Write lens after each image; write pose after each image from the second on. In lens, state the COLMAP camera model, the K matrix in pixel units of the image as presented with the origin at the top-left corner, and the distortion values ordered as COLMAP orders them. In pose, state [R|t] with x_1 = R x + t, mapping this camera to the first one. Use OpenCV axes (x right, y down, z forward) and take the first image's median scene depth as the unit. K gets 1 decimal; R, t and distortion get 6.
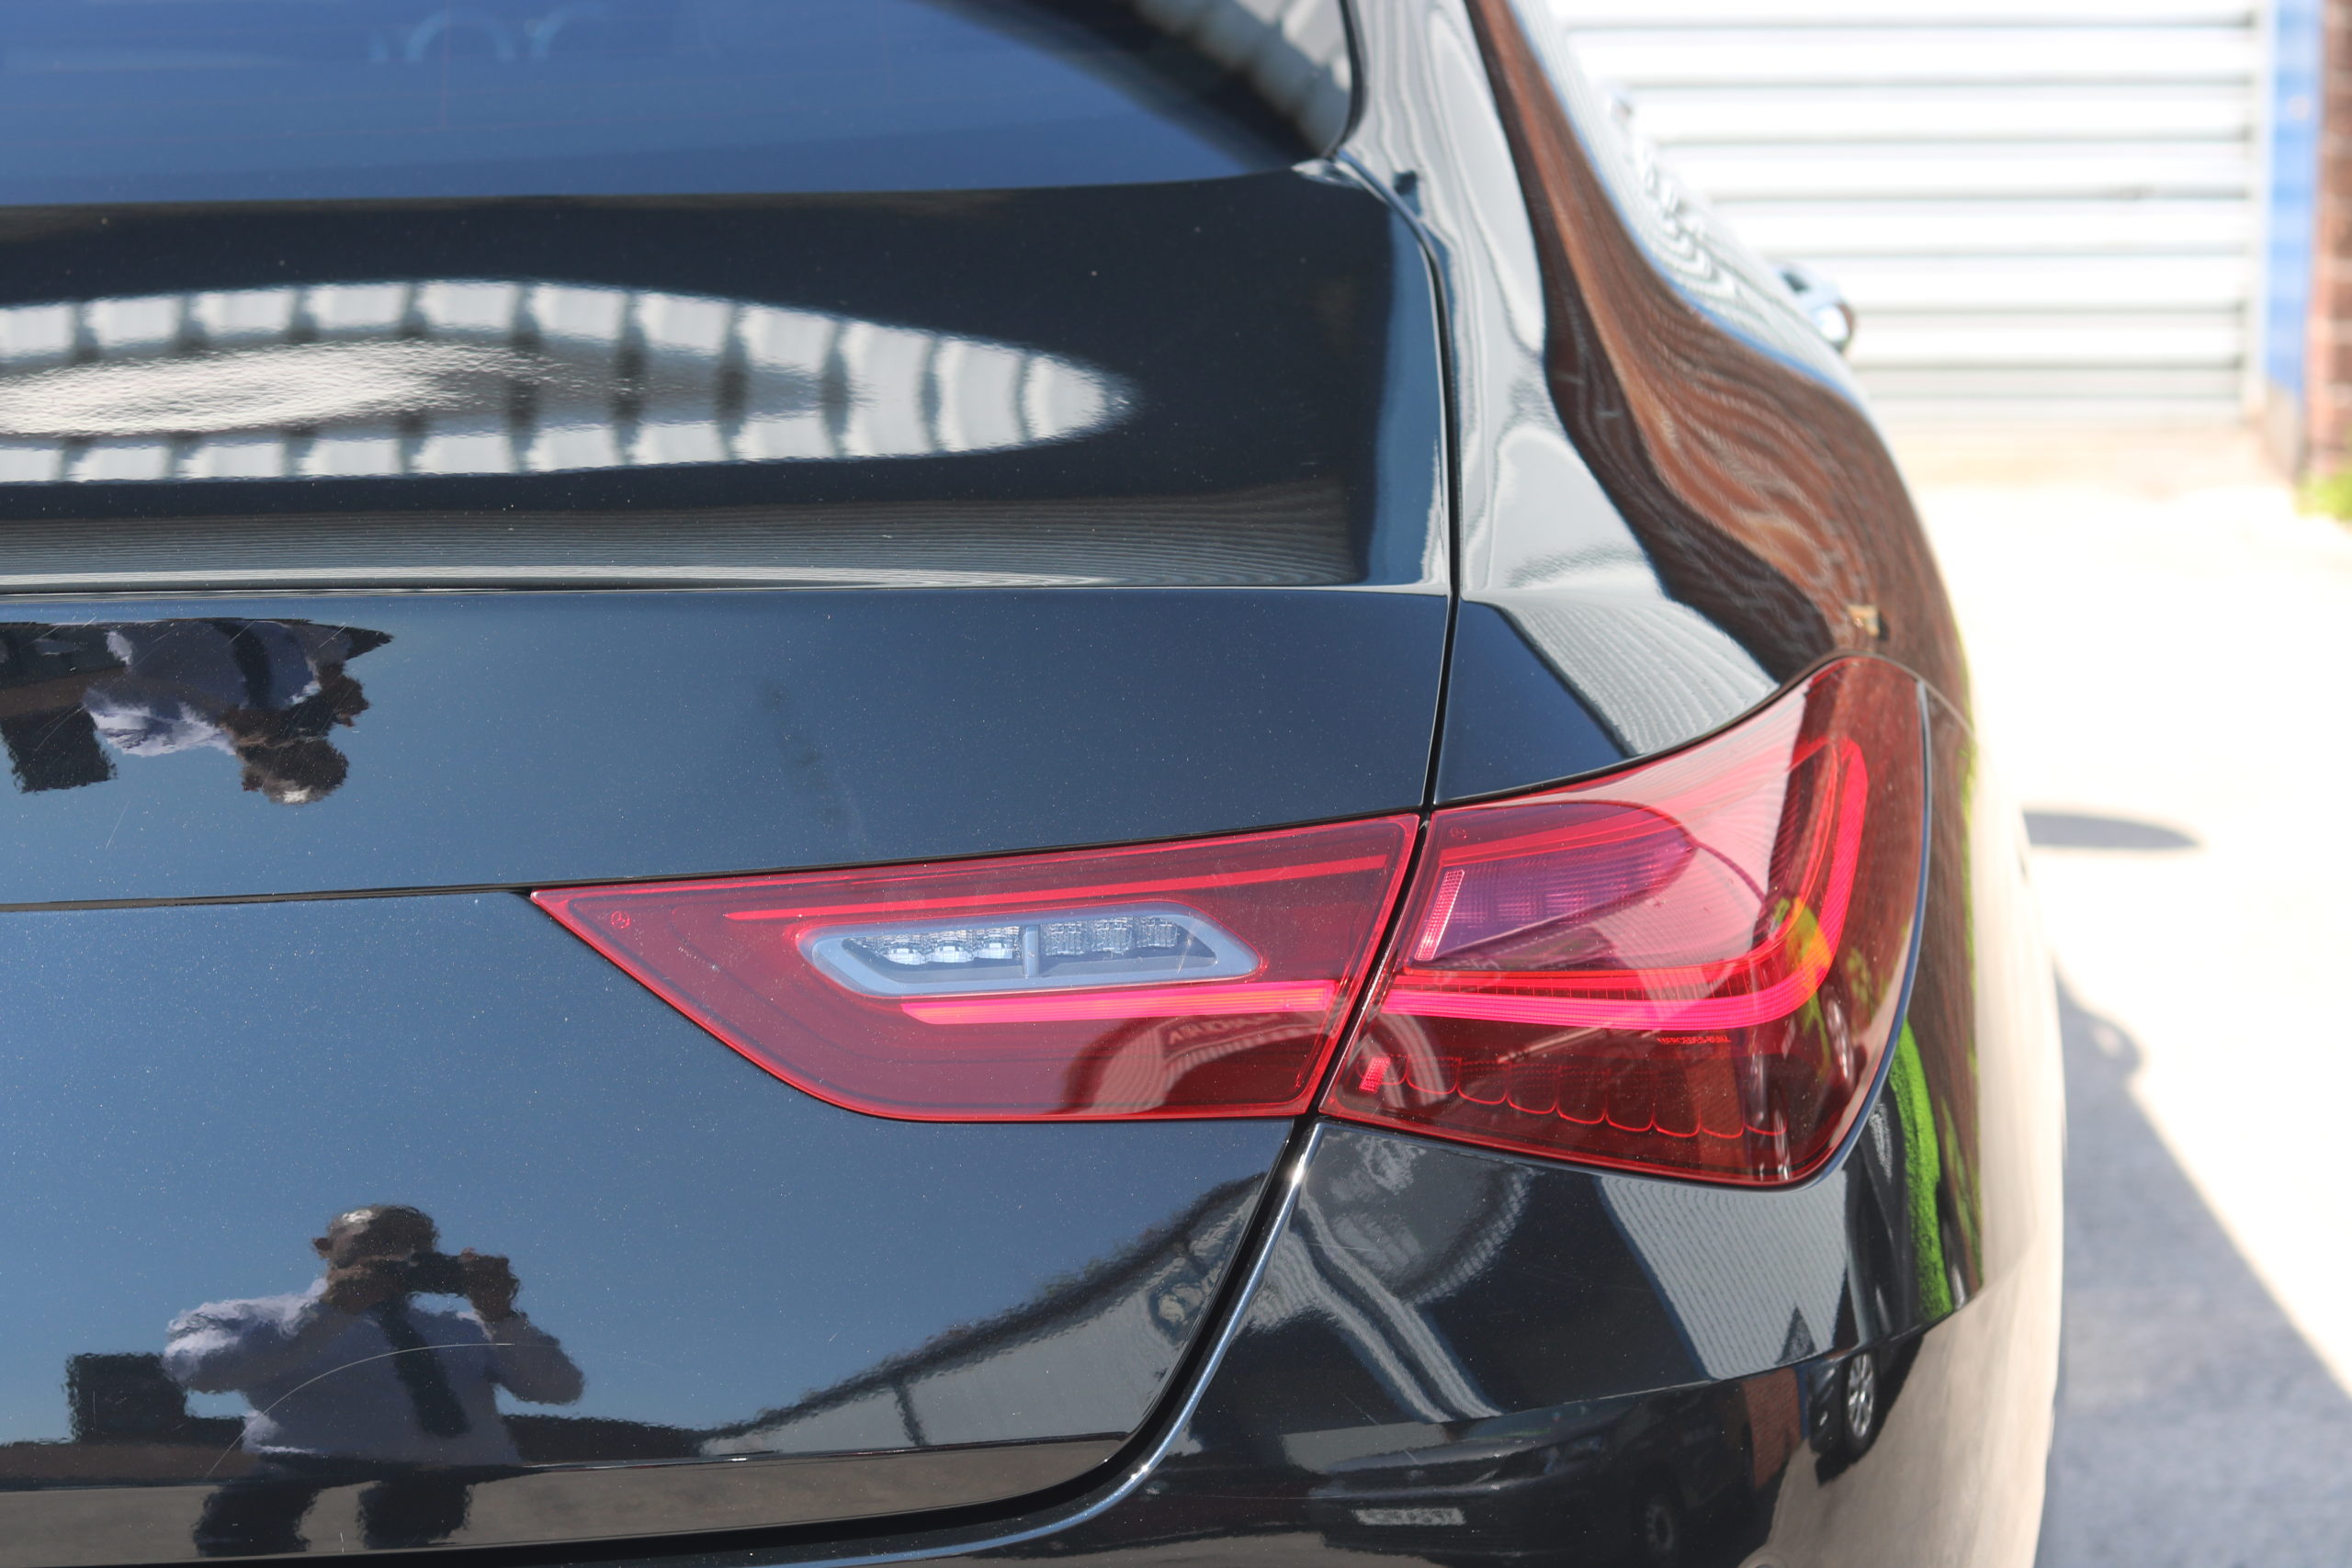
lens RADIAL K [[5520.3, 0, 1176.0], [0, 5520.3, 784.0], [0, 0, 1]] dist [-0.062486, -0.307764]
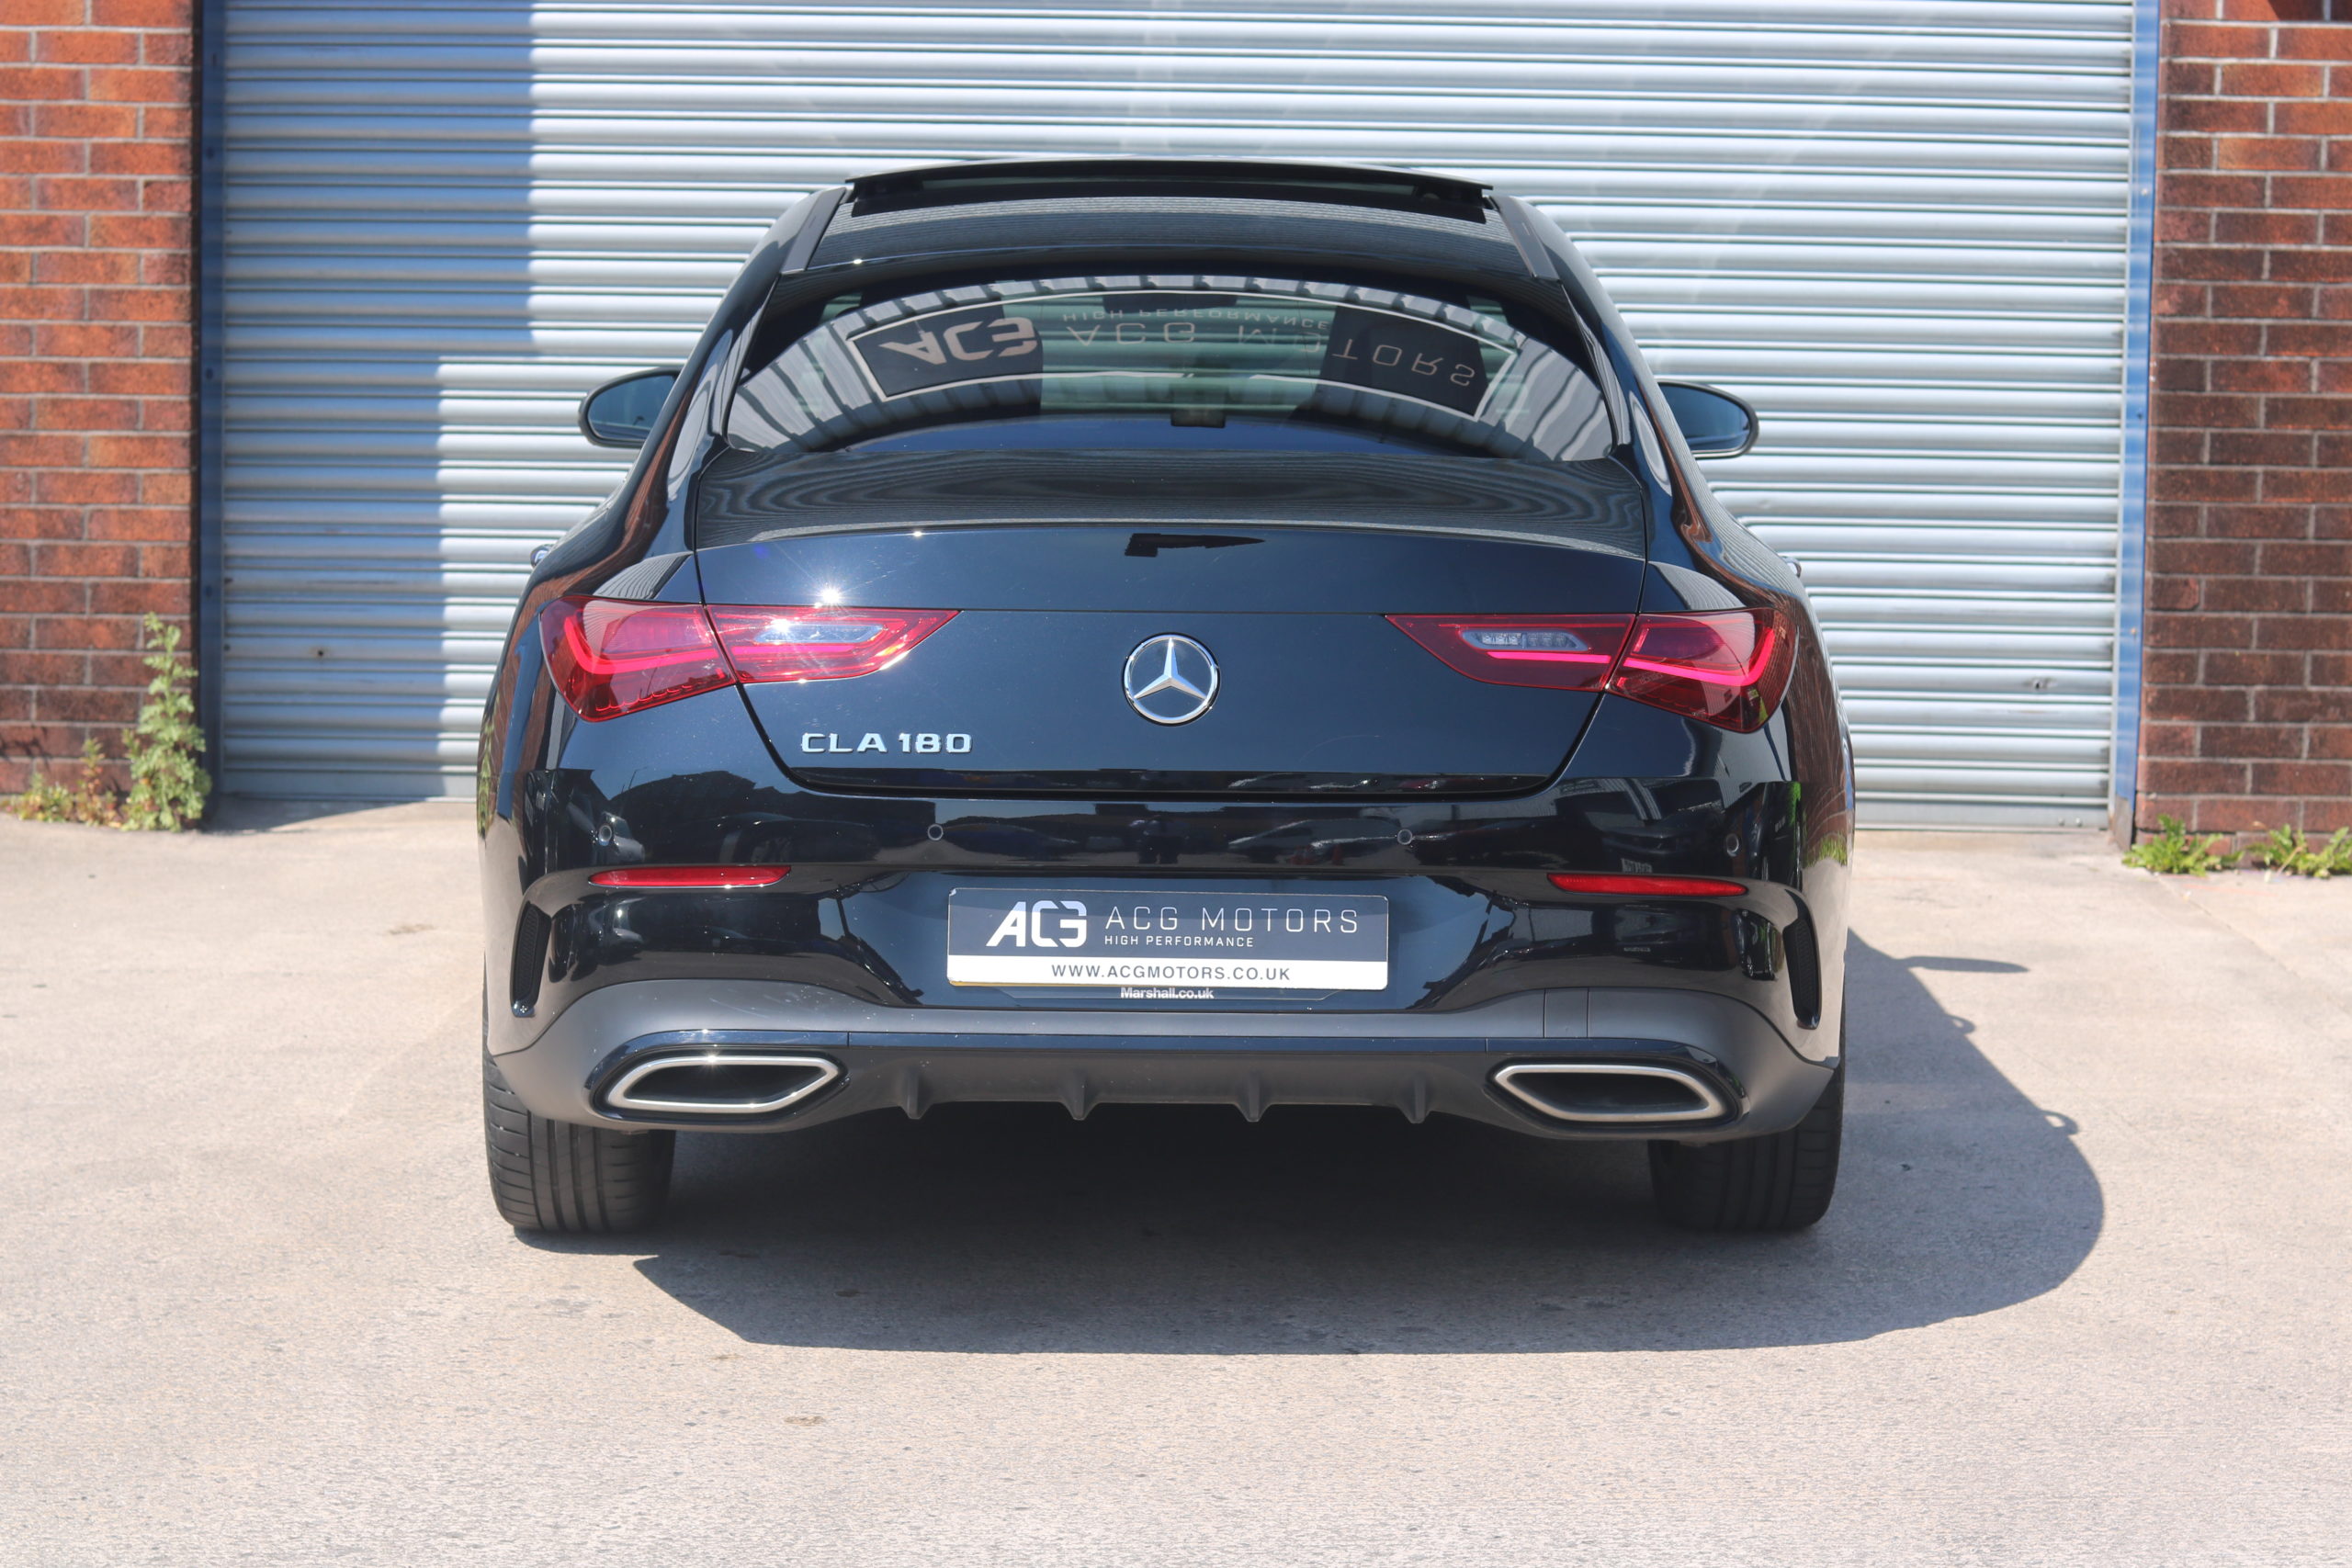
lens RADIAL K [[5520.3, 0, 1176.0], [0, 5520.3, 784.0], [0, 0, 1]] dist [-0.062486, -0.307764]
pose [[0.999089, 0.028819, -0.031464, -0.125416], [-0.033046, 0.989117, -0.143373, 0.588083], [0.026990, 0.144282, 0.989168, -2.294629]]
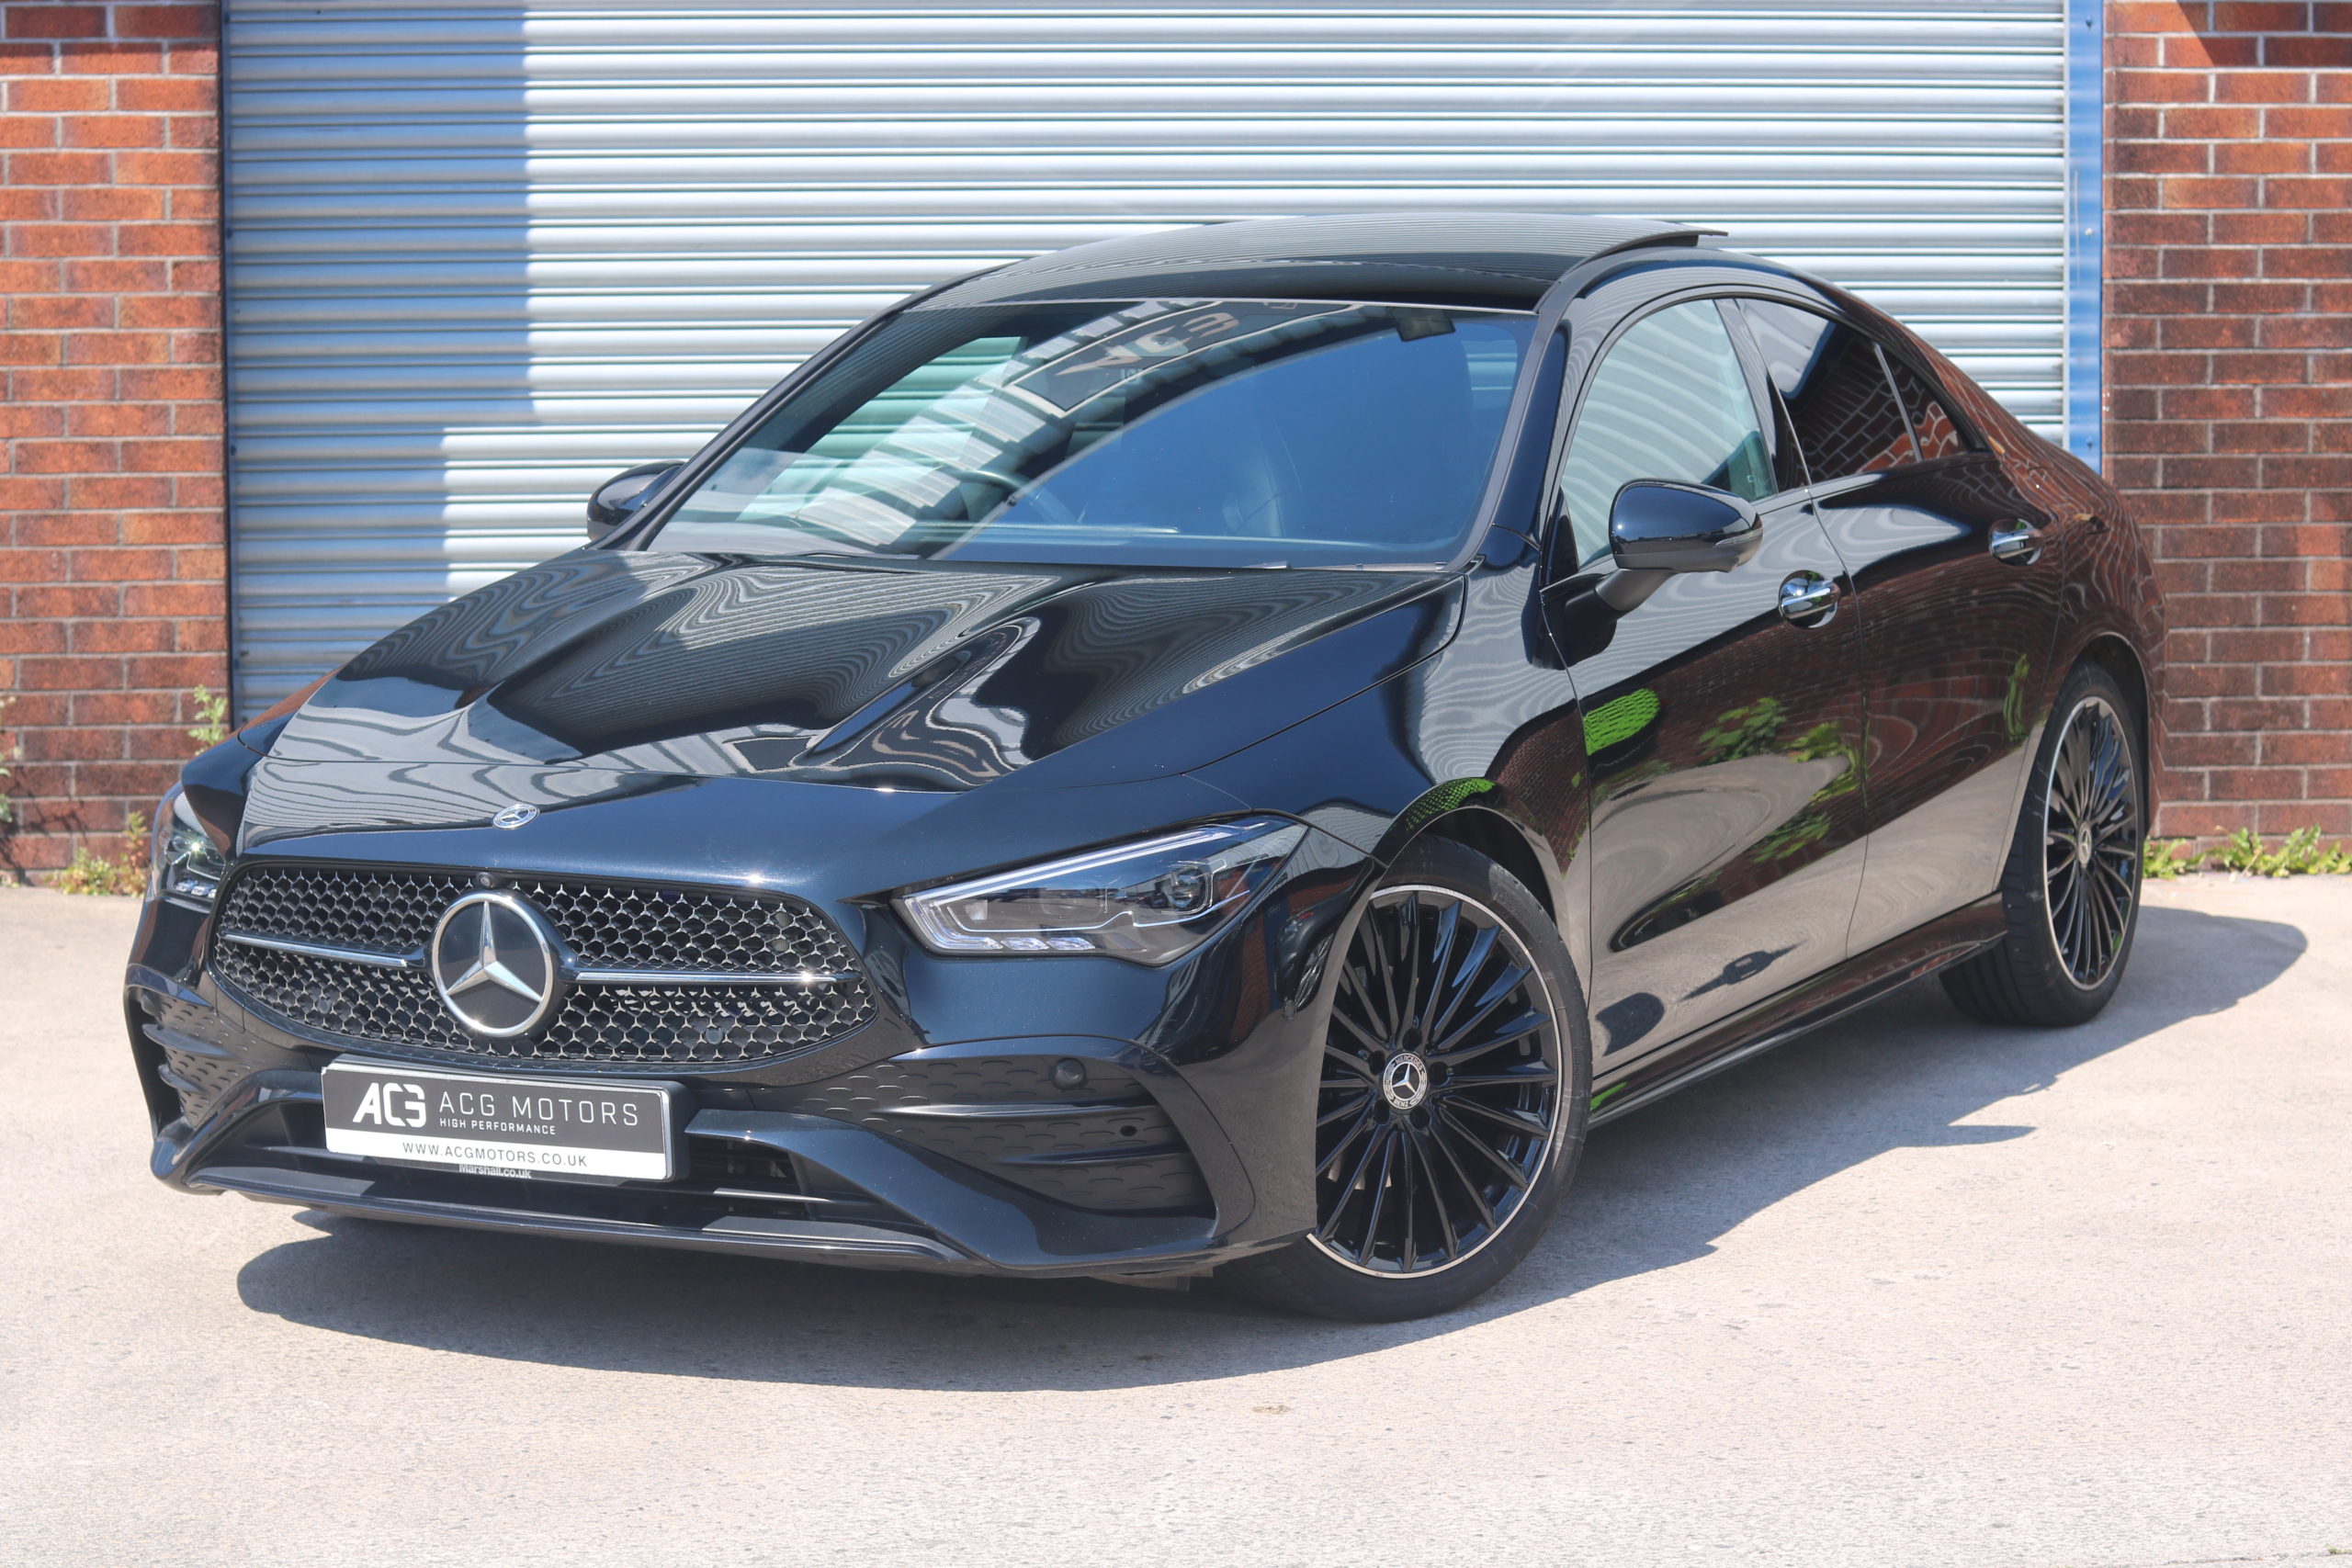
lens RADIAL K [[5520.3, 0, 1176.0], [0, 5520.3, 784.0], [0, 0, 1]] dist [-0.062486, -0.307764]
pose [[0.997729, -0.002514, 0.067302, -0.705024], [0.013039, 0.987605, -0.156417, 0.650023], [-0.066075, 0.156939, 0.985395, -2.467224]]
